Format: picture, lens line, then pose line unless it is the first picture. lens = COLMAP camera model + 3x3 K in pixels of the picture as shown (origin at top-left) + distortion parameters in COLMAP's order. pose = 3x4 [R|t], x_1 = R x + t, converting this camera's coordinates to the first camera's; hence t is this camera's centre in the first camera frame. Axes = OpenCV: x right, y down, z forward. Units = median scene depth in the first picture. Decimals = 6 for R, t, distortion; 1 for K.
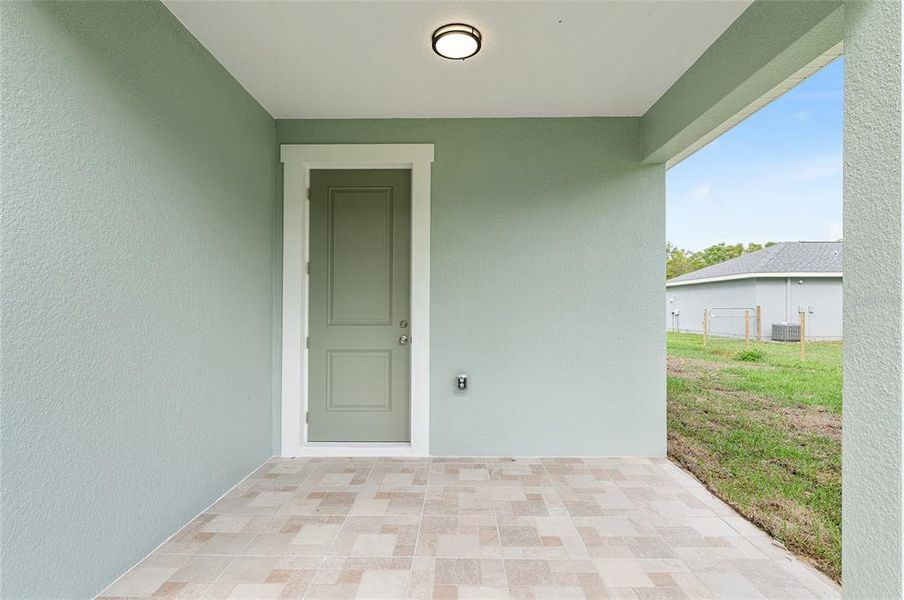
lens RADIAL K [[421.0, 0, 452.0], [0, 421.0, 300.0], [0, 0, 1]] dist [-0.000770, -0.000173]
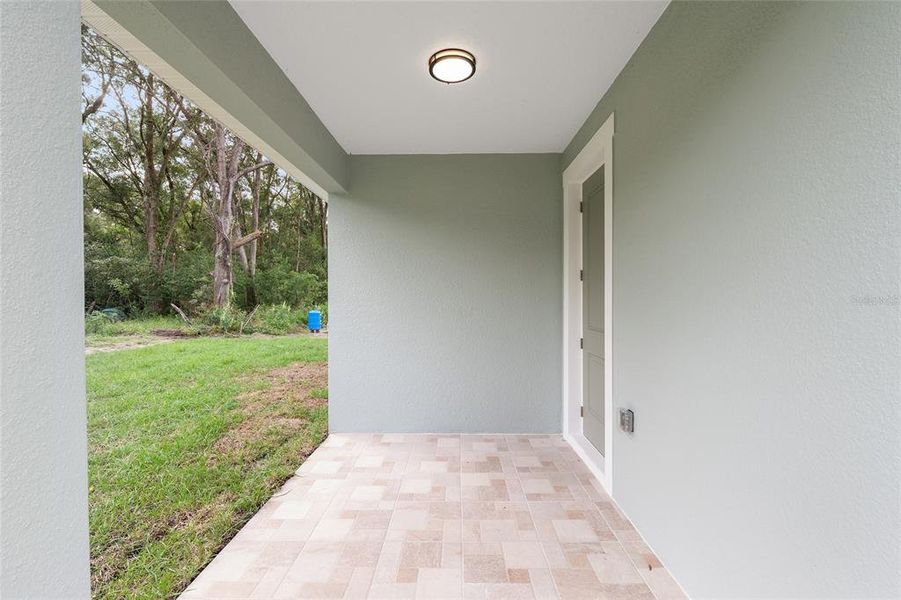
lens RADIAL K [[419.6, 0, 450.5], [0, 419.6, 300.0], [0, 0, 1]] dist [-0.000770, -0.000173]
pose [[0.000232, 0.006747, -0.999977, 0.903022], [0.026337, 0.999630, 0.006751, -0.011989], [0.999653, -0.026338, 0.000055, 0.887123]]
